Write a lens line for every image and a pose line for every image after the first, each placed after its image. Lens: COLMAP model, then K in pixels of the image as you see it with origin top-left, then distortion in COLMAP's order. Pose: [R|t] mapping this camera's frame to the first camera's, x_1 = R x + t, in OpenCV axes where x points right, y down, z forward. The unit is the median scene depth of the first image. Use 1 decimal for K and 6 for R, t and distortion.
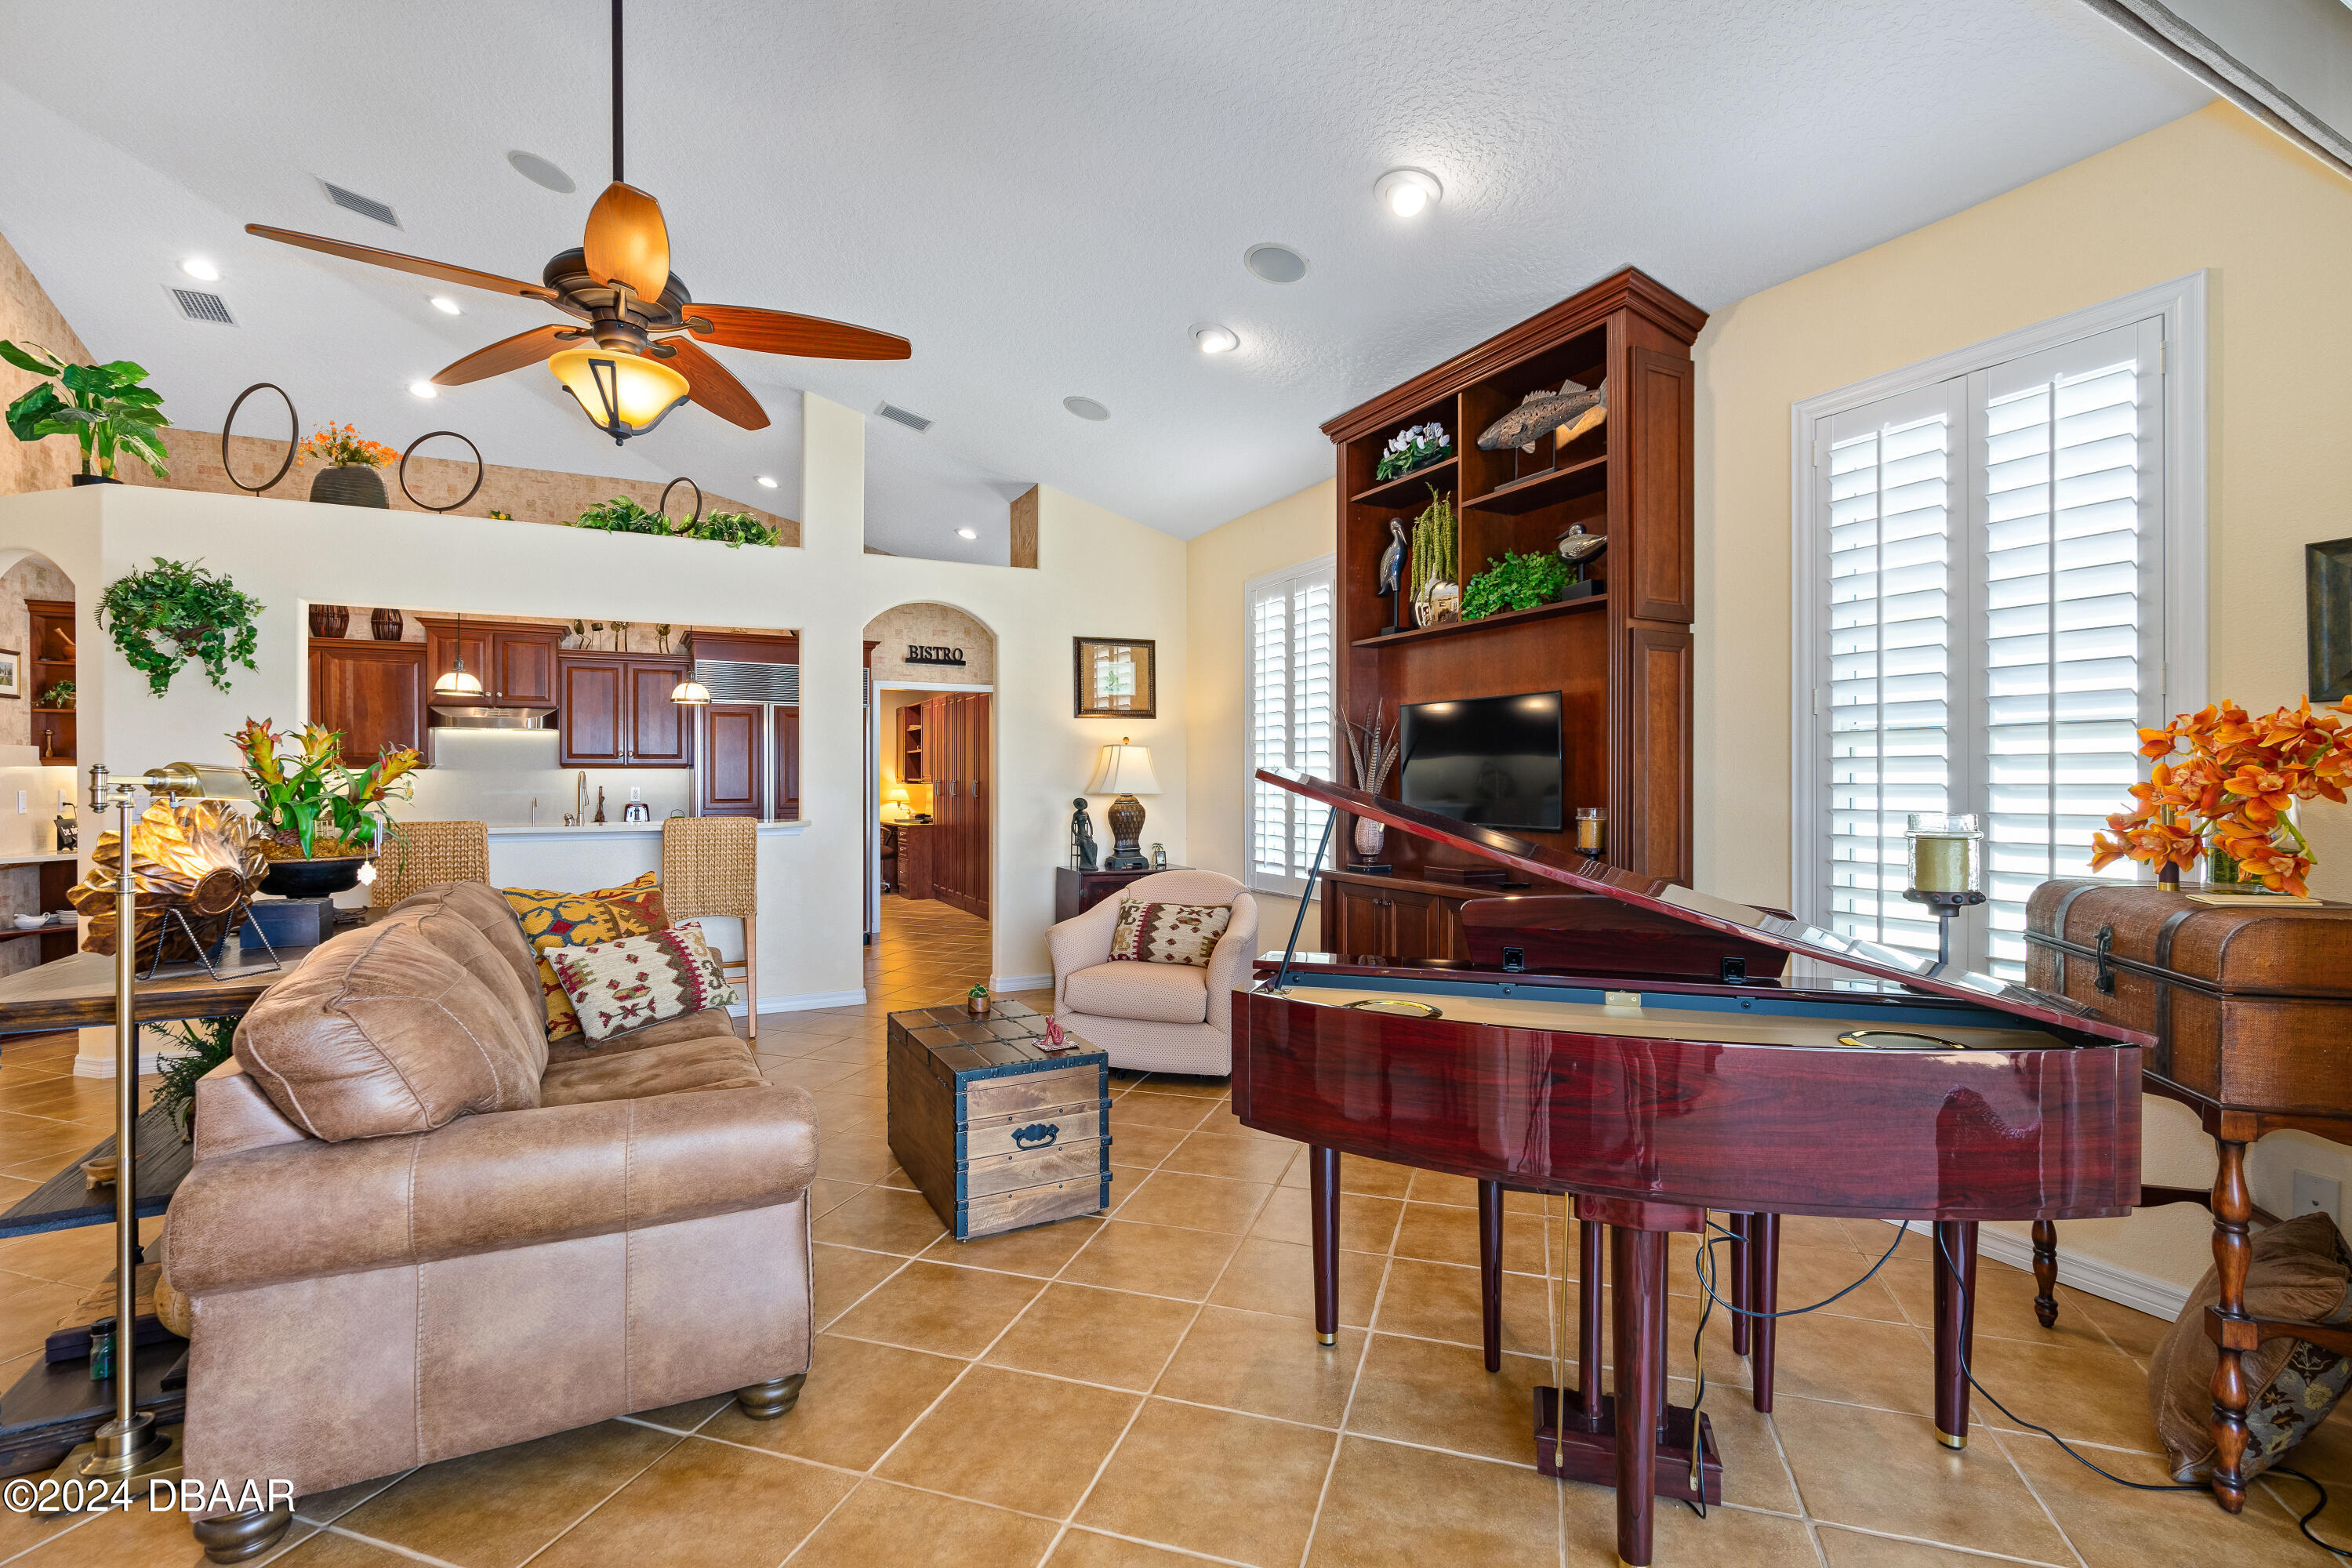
lens RADIAL K [[1041.2, 0, 1176.0], [0, 1041.2, 784.0], [0, 0, 1]] dist [0.000355, 0.000327]
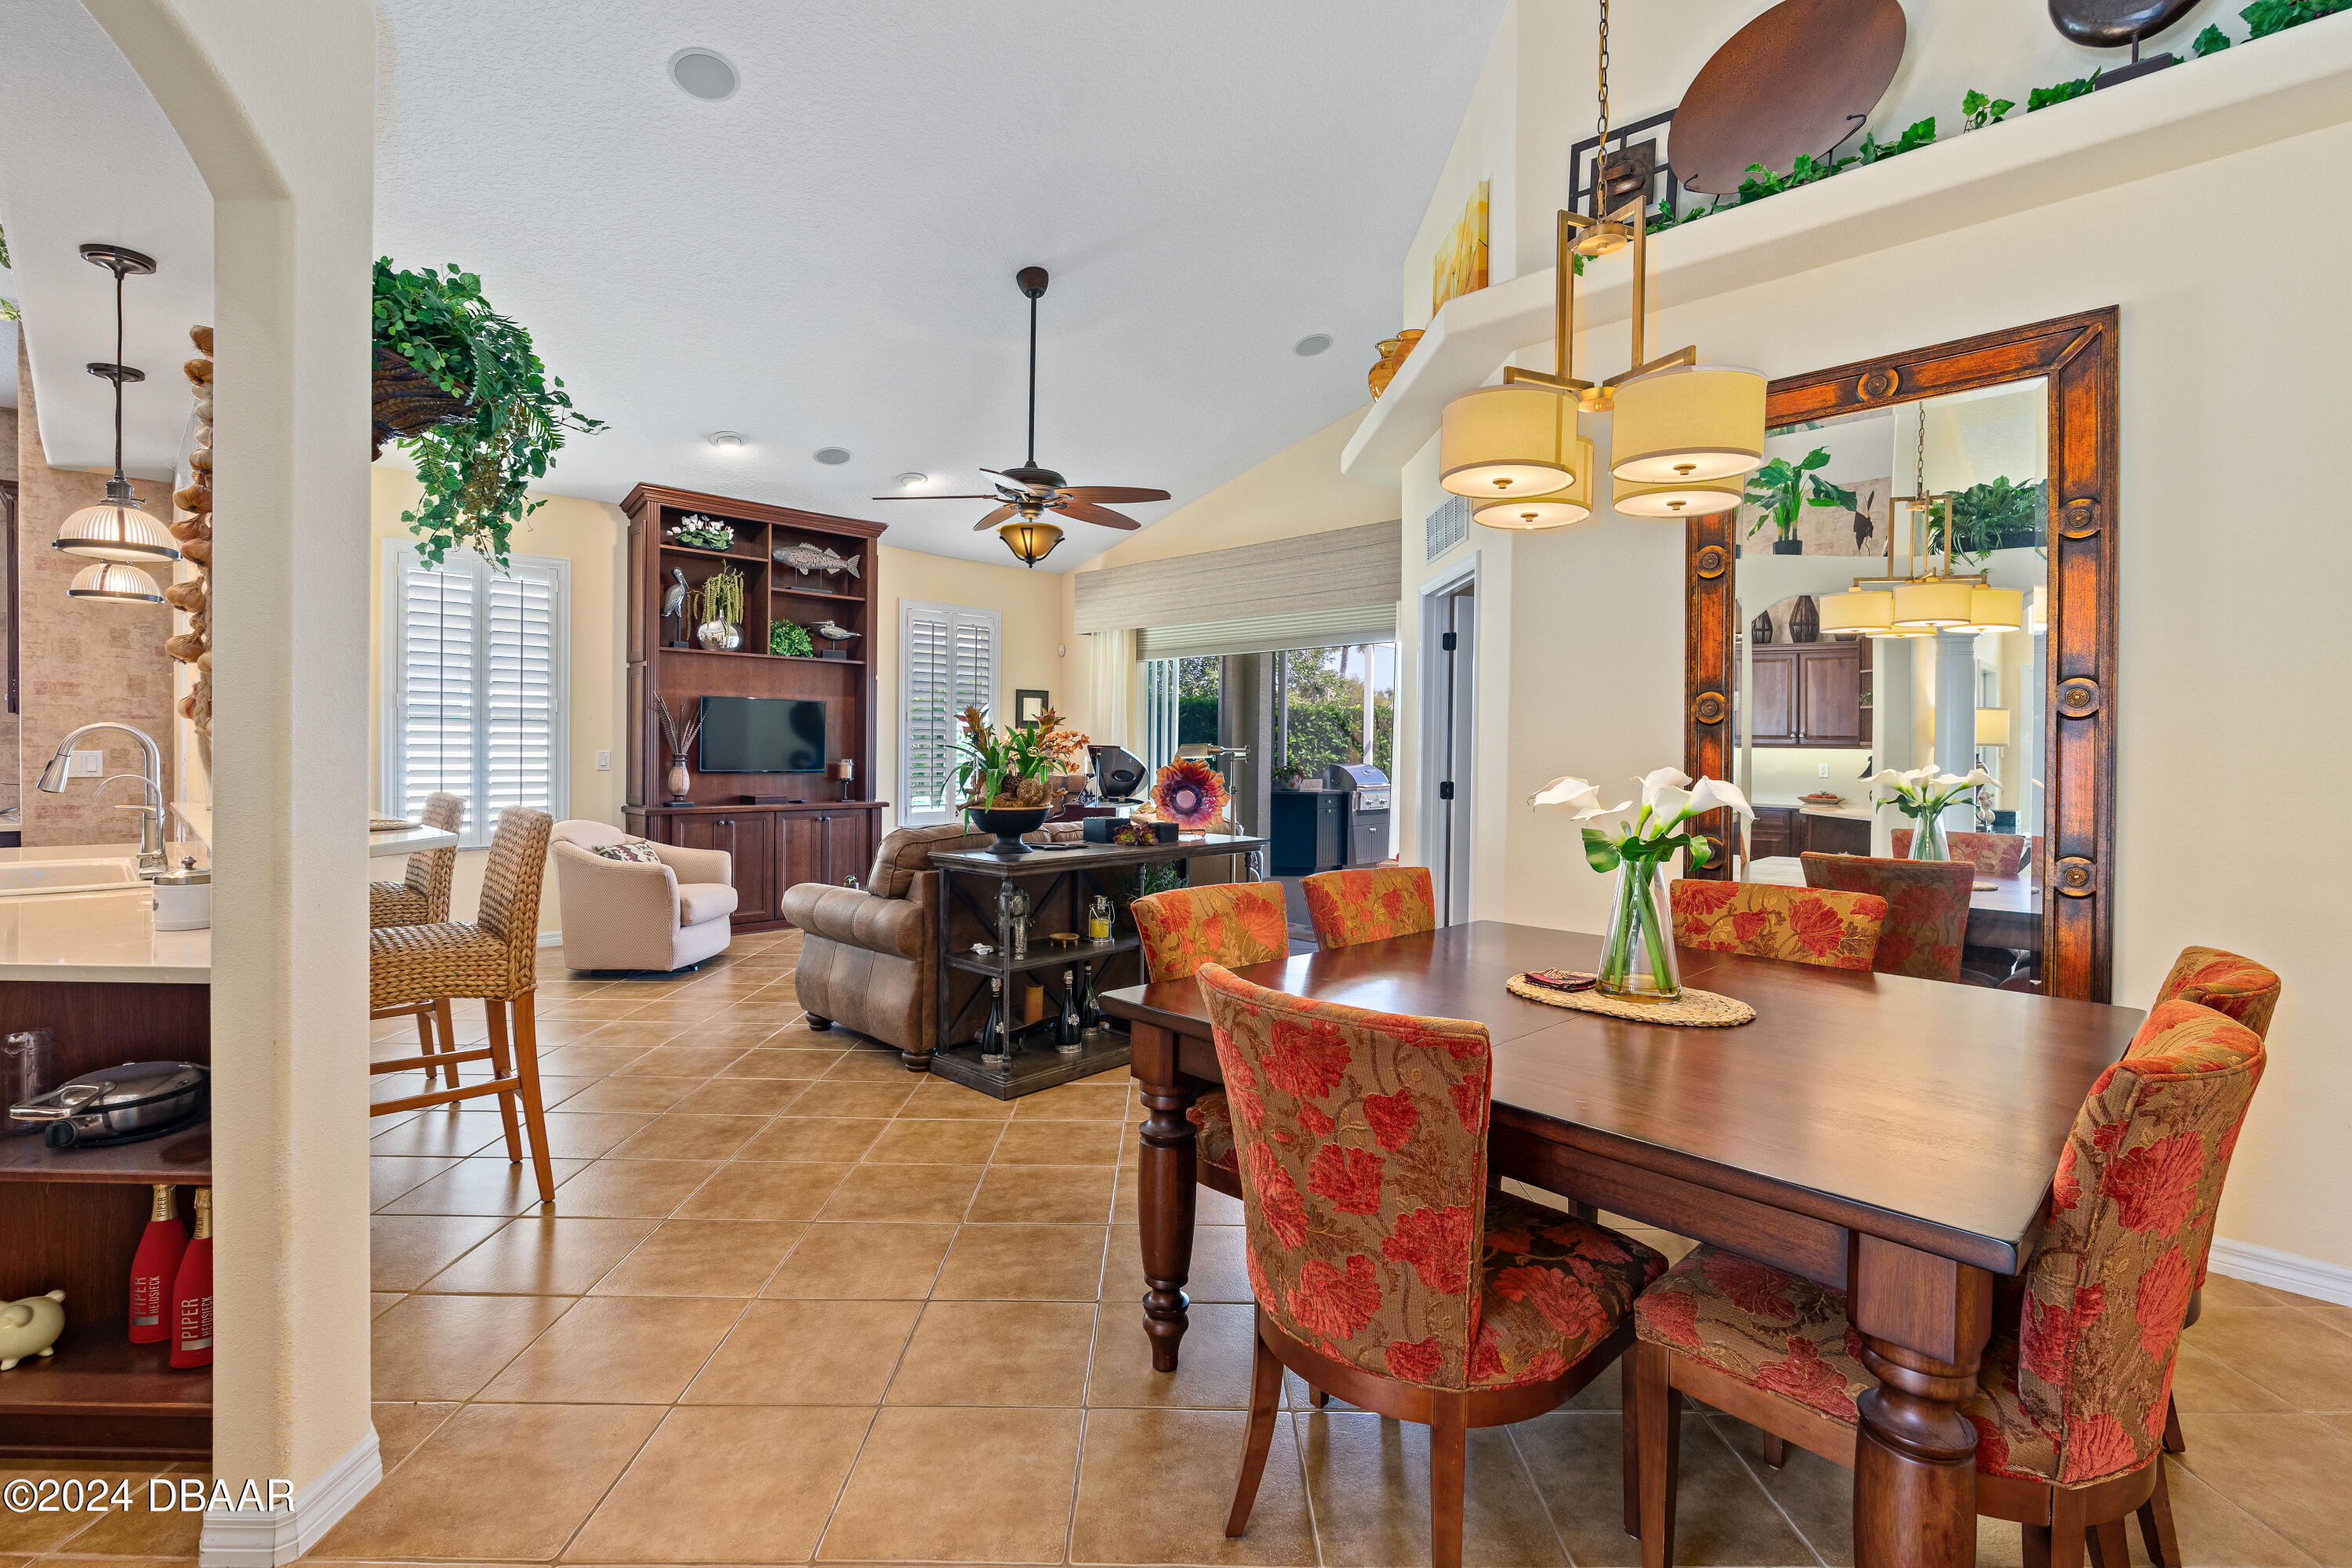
lens RADIAL K [[1073.9, 0, 1166.4], [0, 1073.9, 757.4], [0, 0, 1]] dist [0.003015, 0.000536]
pose [[-0.301481, -0.010655, 0.953413, -1.510451], [-0.006099, 0.999939, 0.009246, -0.004075], [-0.953453, -0.003027, -0.301527, 0.835143]]
